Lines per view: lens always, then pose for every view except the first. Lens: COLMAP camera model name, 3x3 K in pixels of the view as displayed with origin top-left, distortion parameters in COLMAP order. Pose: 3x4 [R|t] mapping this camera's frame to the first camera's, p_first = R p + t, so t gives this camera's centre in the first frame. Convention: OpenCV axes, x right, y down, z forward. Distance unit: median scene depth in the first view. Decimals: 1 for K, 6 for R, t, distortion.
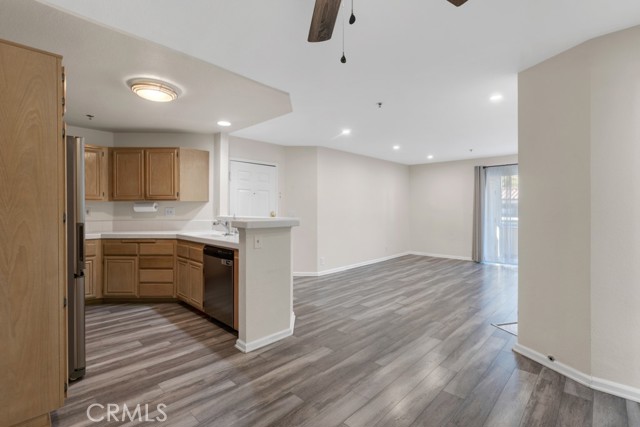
lens RADIAL K [[300.1, 0, 308.7], [0, 300.1, 211.3], [0, 0, 1]] dist [0.001116, 0.000015]
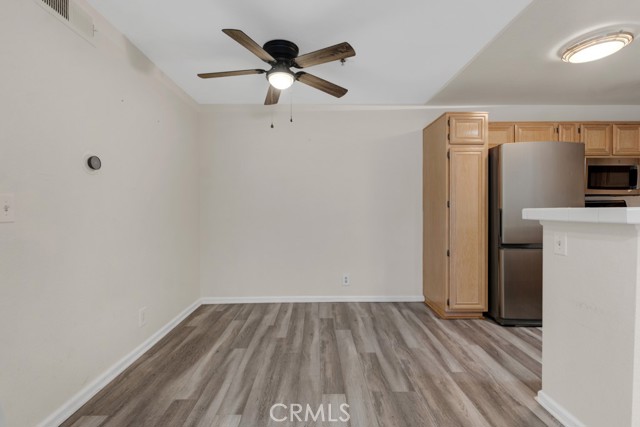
lens RADIAL K [[290.3, 0, 320.0], [0, 290.3, 213.5], [0, 0, 1]] dist [0.002150, 0.000233]
pose [[-0.699343, 0.012923, -0.714669, 0.410672], [0.004385, 0.999895, 0.013789, 0.021335], [0.714773, 0.006509, -0.699327, 0.747618]]
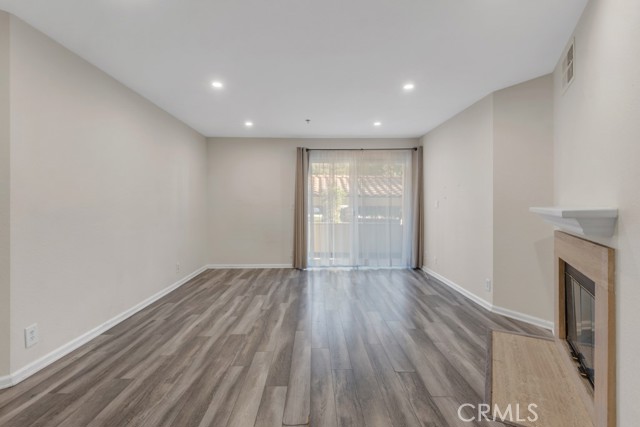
lens RADIAL K [[309.2, 0, 322.6], [0, 309.2, 205.0], [0, 0, 1]] dist [-0.003118, -0.000426]
pose [[0.691732, 0.003988, 0.722144, 0.029162], [0.002299, 0.999968, -0.007724, 0.013660], [-0.722151, 0.007003, 0.691700, 0.688889]]
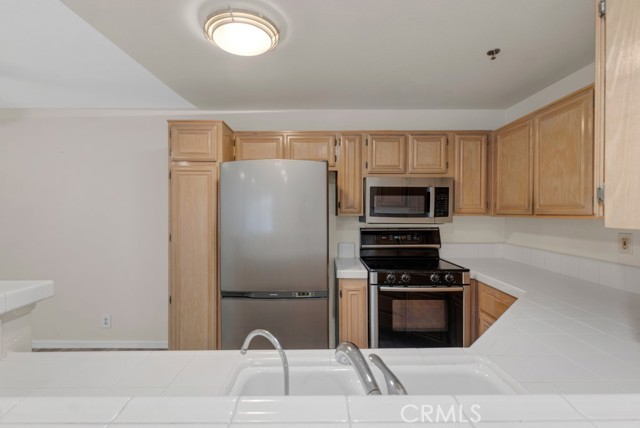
lens RADIAL K [[290.3, 0, 320.0], [0, 290.3, 214.0], [0, 0, 1]] dist [0.002150, 0.000233]
pose [[-0.713912, 0.012978, -0.700115, -0.176211], [0.000367, 0.999835, 0.018159, -0.051381], [0.700235, 0.012706, -0.713799, 1.102446]]
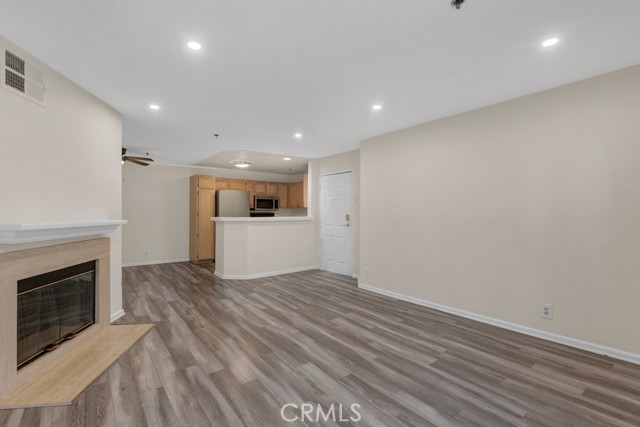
lens RADIAL K [[288.8, 0, 308.0], [0, 288.8, 213.1], [0, 0, 1]] dist [0.000622, 0.000114]
pose [[-0.145594, 0.005127, -0.989331, 1.275364], [-0.004186, 0.999974, 0.005798, -0.011769], [0.989336, 0.004986, -0.145569, 1.377244]]
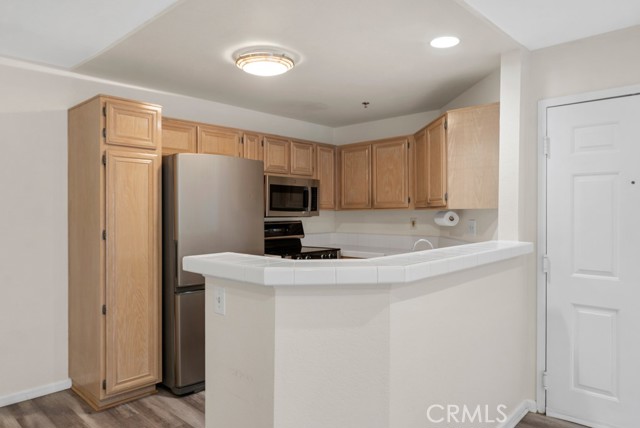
lens RADIAL K [[434.4, 0, 320.0], [0, 434.4, 214.0], [0, 0, 1]] dist [-0.001019, 0.000998]
pose [[0.033207, 0.008689, -0.999411, 0.390838], [-0.000209, 0.999962, 0.008687, -0.034712], [0.999448, -0.000079, 0.033208, 0.803483]]
